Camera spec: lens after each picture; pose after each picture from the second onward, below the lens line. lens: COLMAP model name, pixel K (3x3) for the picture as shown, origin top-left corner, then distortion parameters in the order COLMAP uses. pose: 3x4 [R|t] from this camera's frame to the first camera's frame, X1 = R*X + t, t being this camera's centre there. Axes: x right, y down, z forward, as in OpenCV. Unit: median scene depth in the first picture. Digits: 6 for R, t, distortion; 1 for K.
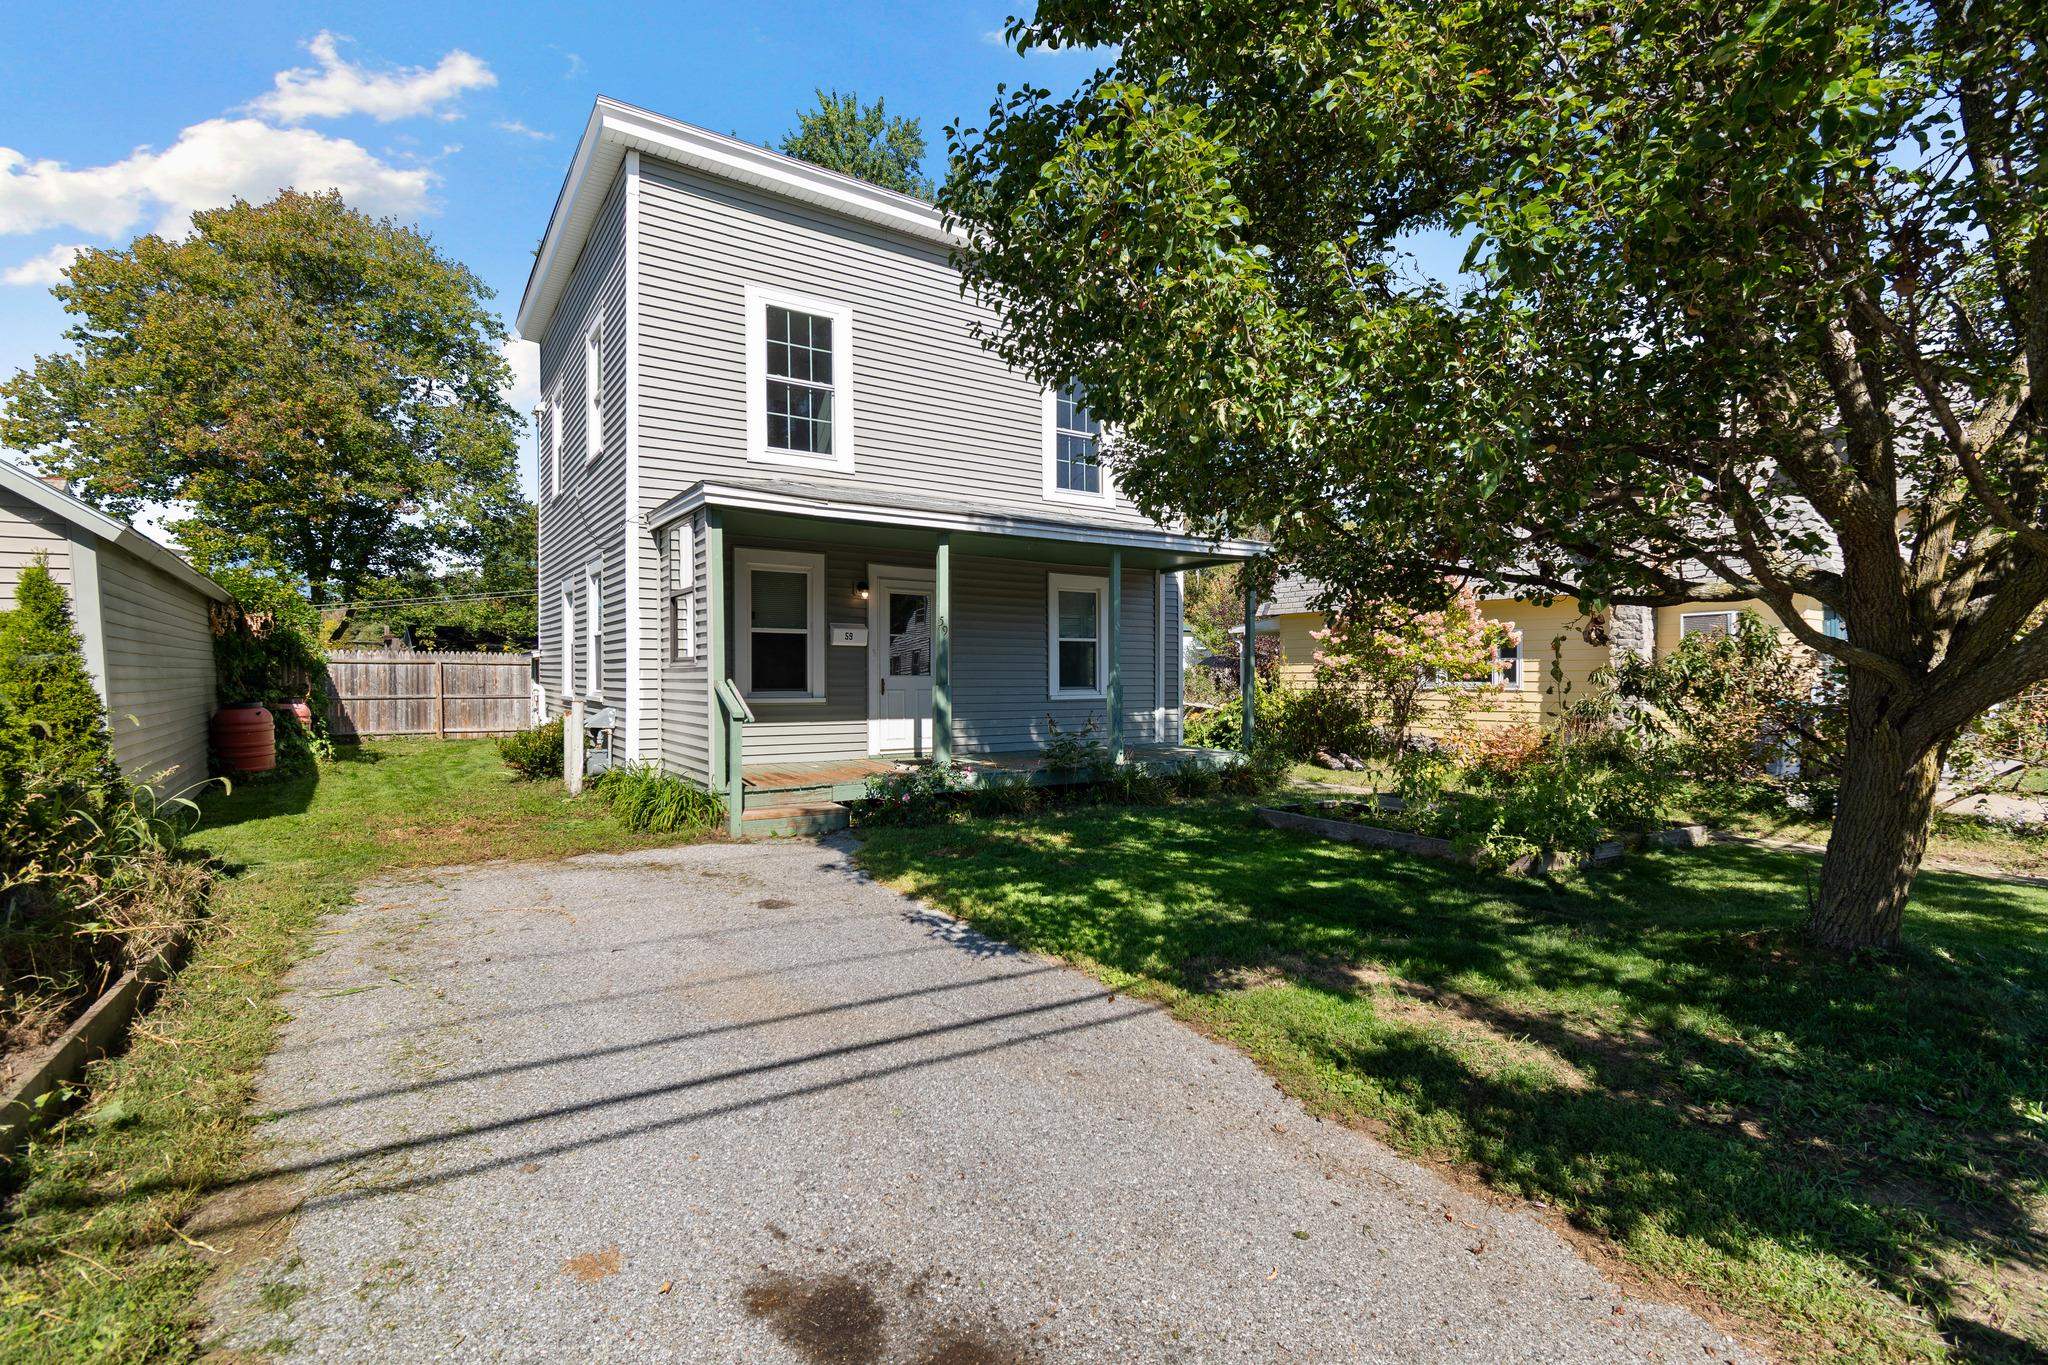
lens RADIAL K [[909.5, 0, 1033.3], [0, 909.5, 687.1], [0, 0, 1]] dist [0.002328, 0.000423]
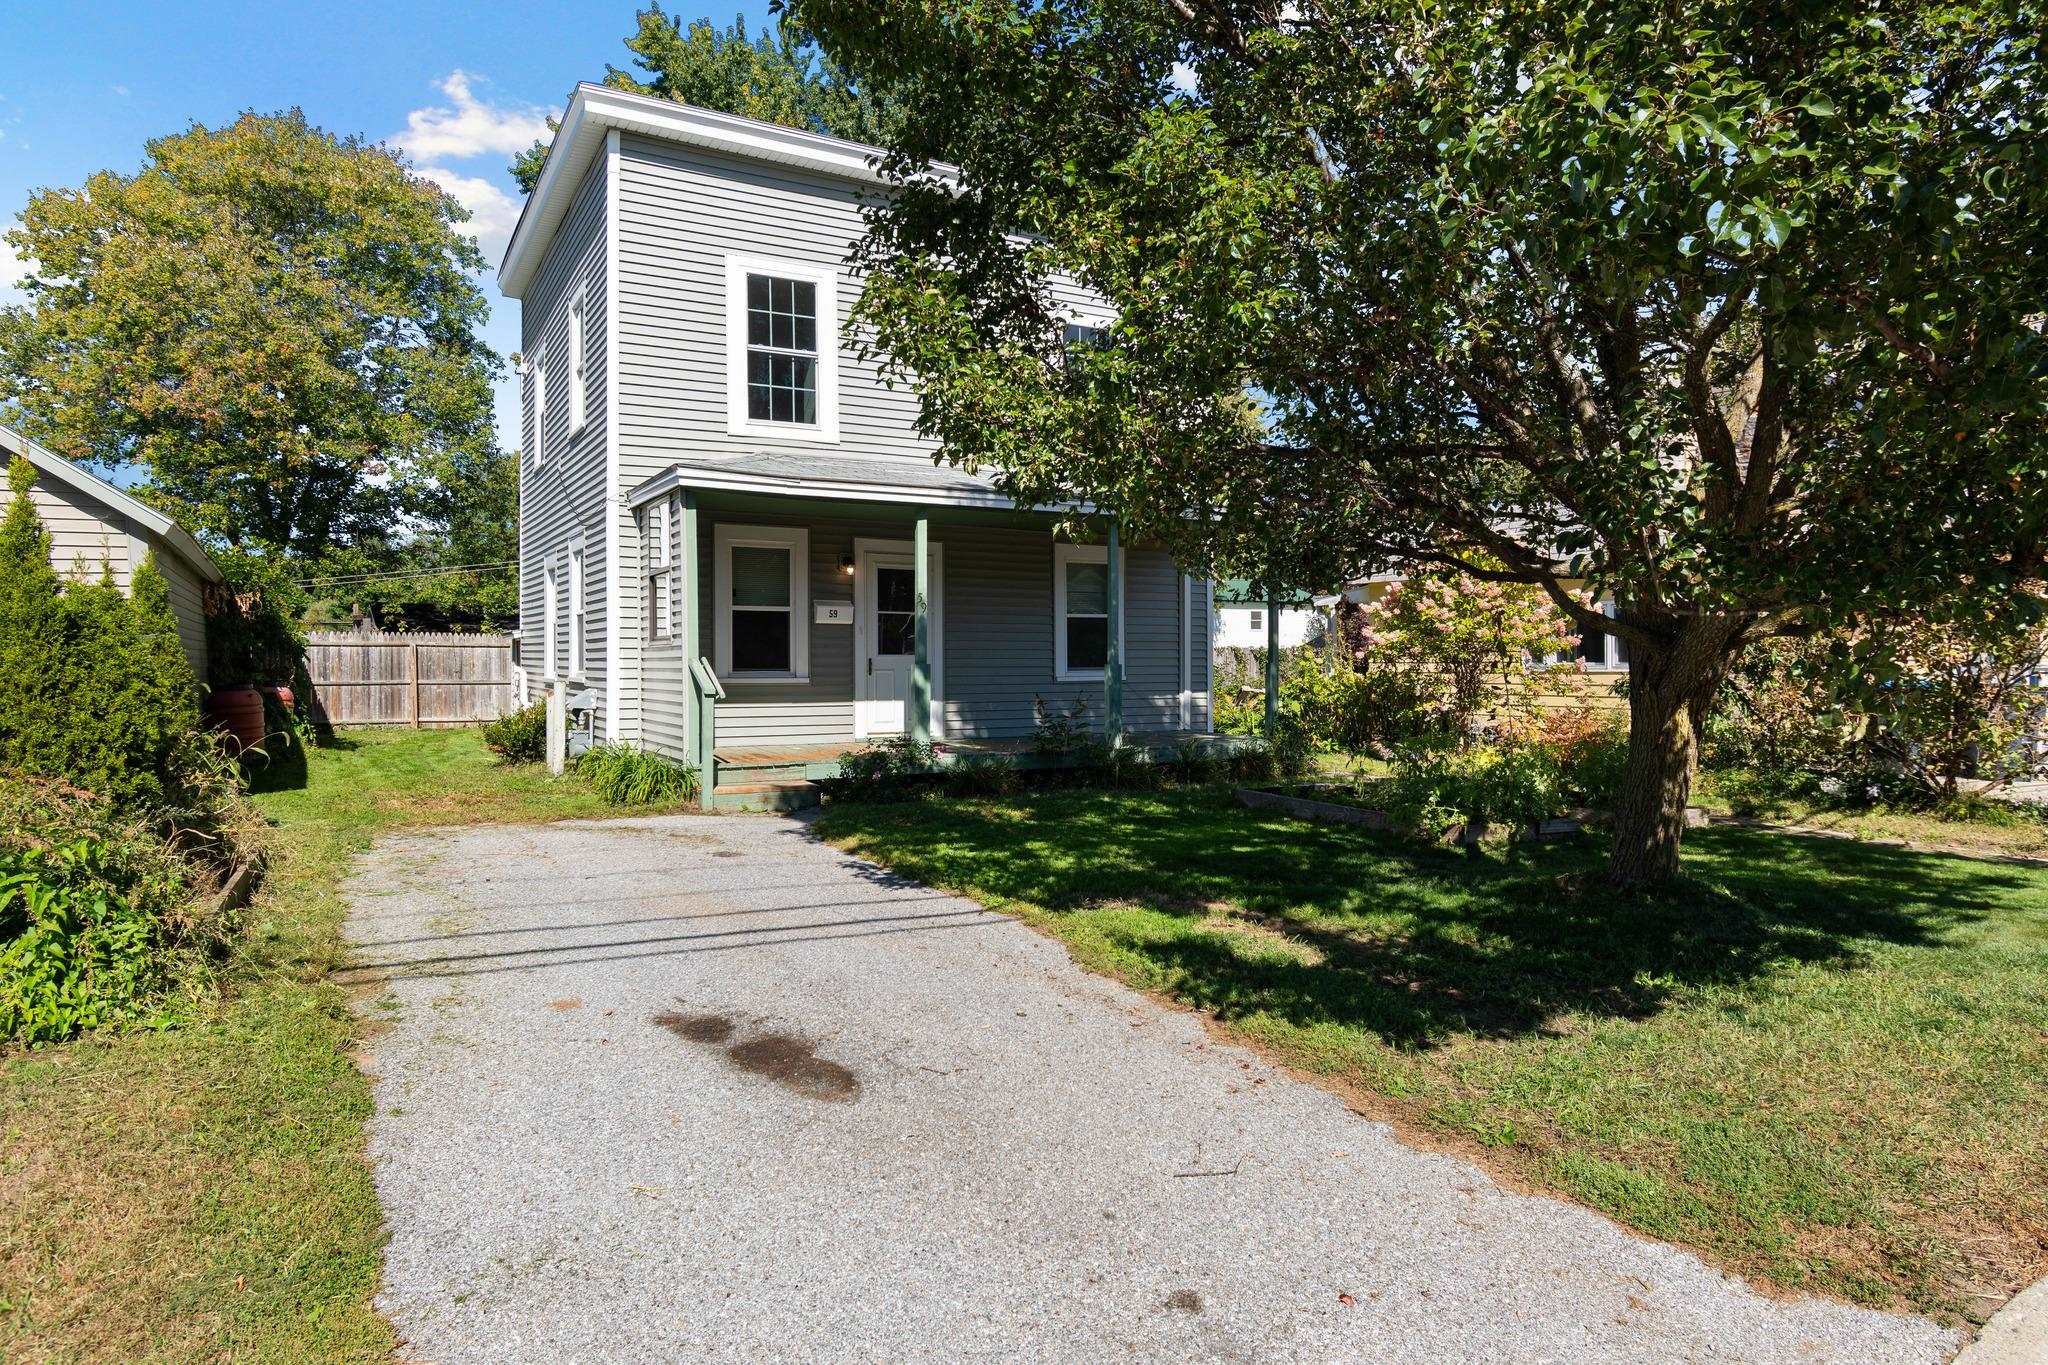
lens RADIAL K [[1167.5, 0, 1029.5], [0, 1167.5, 668.3], [0, 0, 1]] dist [0.001920, -0.003756]
pose [[0.996528, -0.002352, -0.083222, 0.105933], [0.001814, 0.999977, -0.006545, 0.010010], [0.083236, 0.006372, 0.996510, -0.207417]]
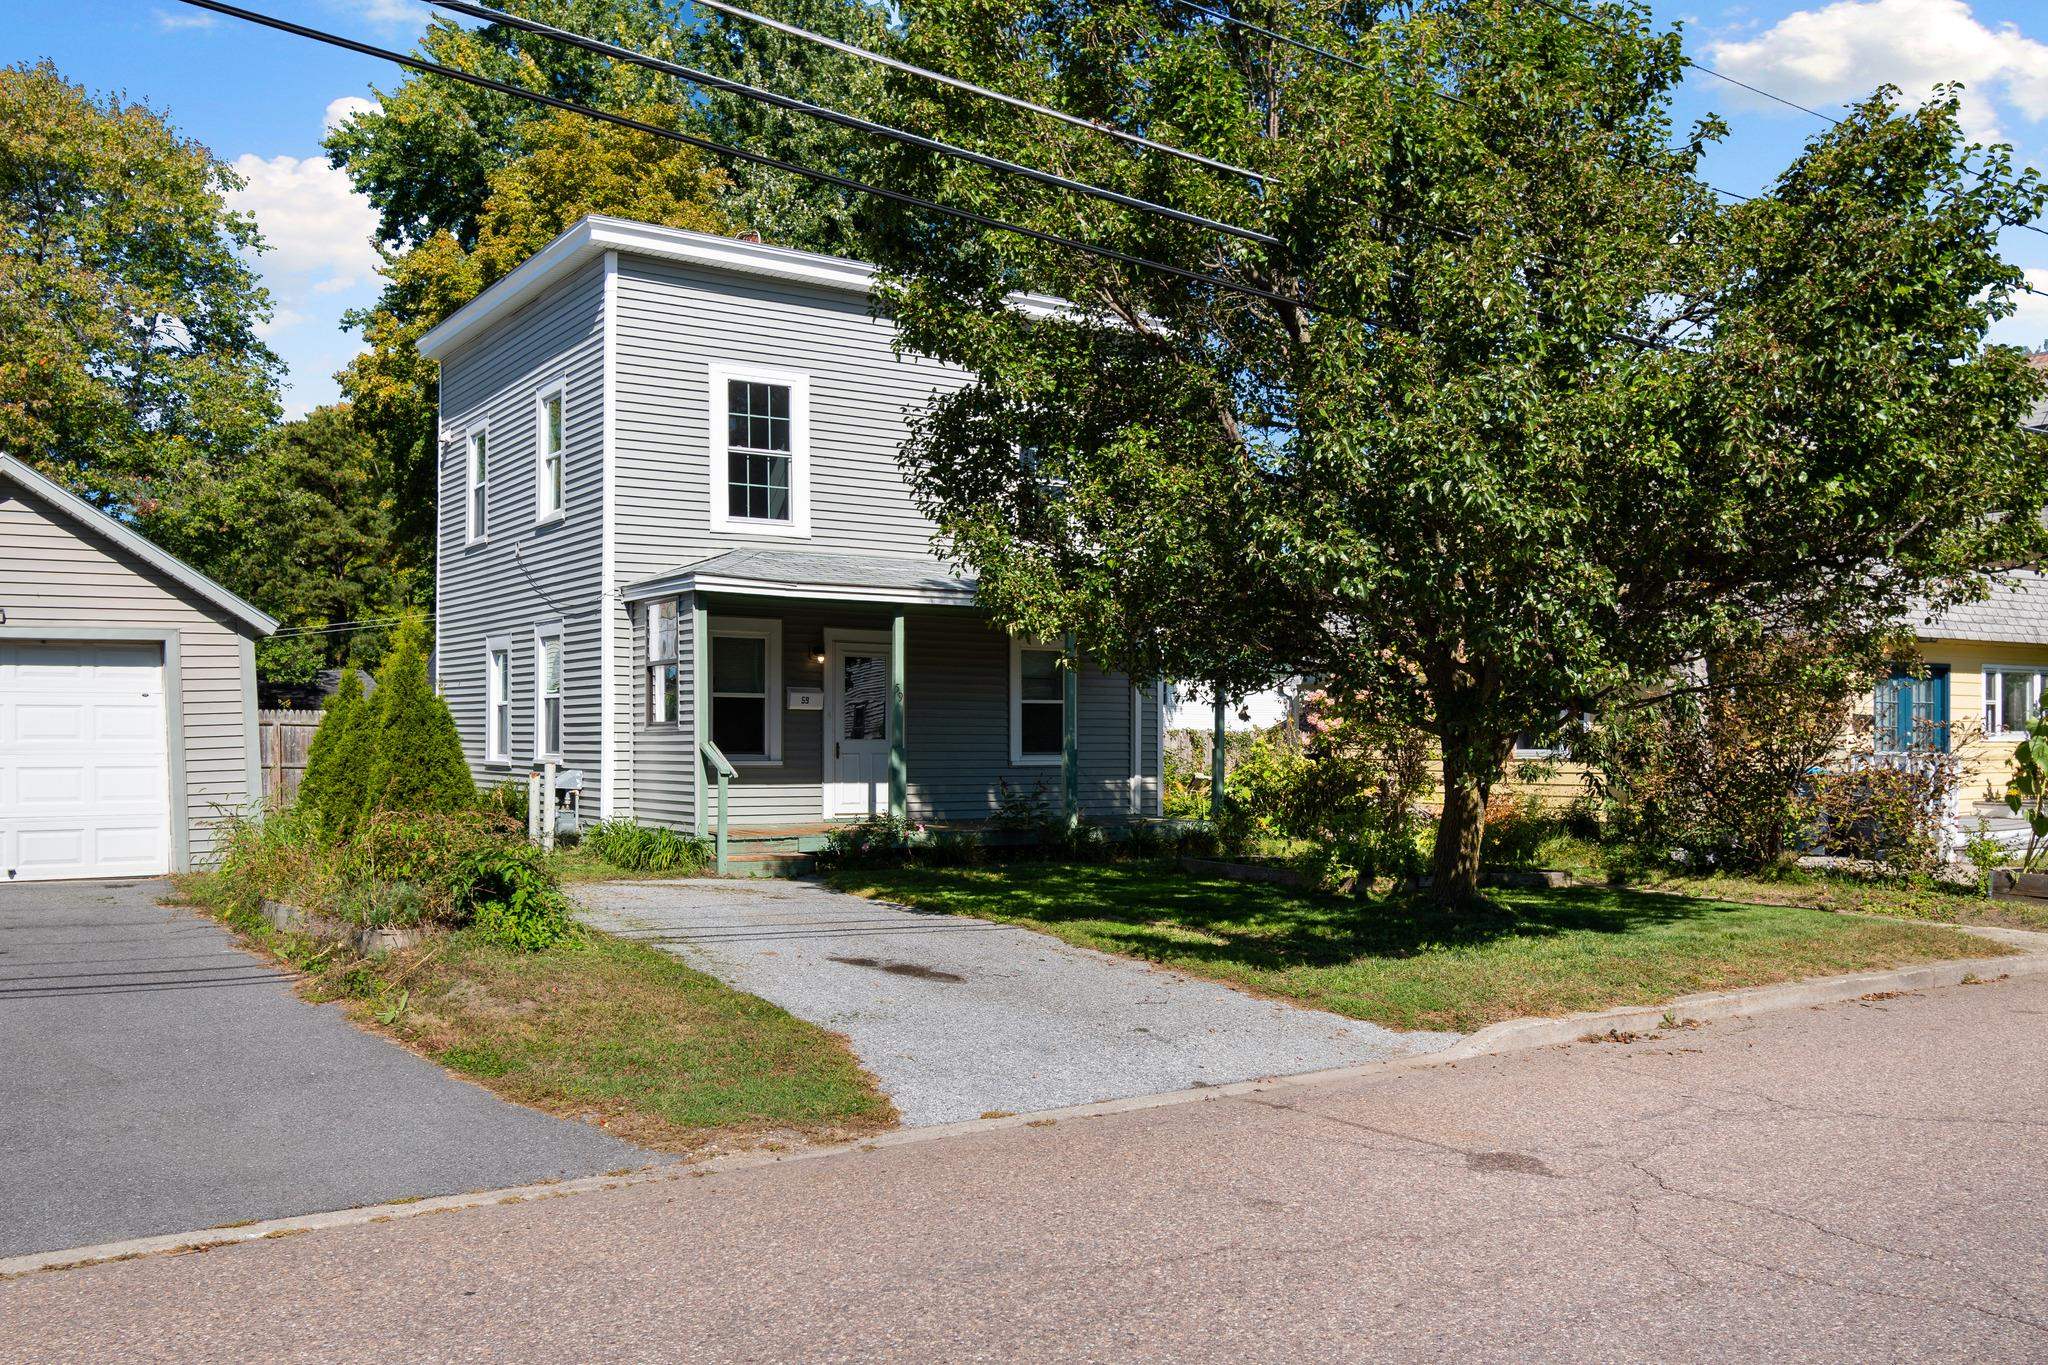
lens RADIAL K [[1573.5, 0, 1027.2], [0, 1573.5, 747.0], [0, 0, 1]] dist [0.002655, 0.002244]
pose [[0.999854, 0.001675, -0.016976, 0.074006], [-0.001856, 0.999941, -0.010678, 0.014490], [0.016957, 0.010708, 0.999799, -0.747940]]
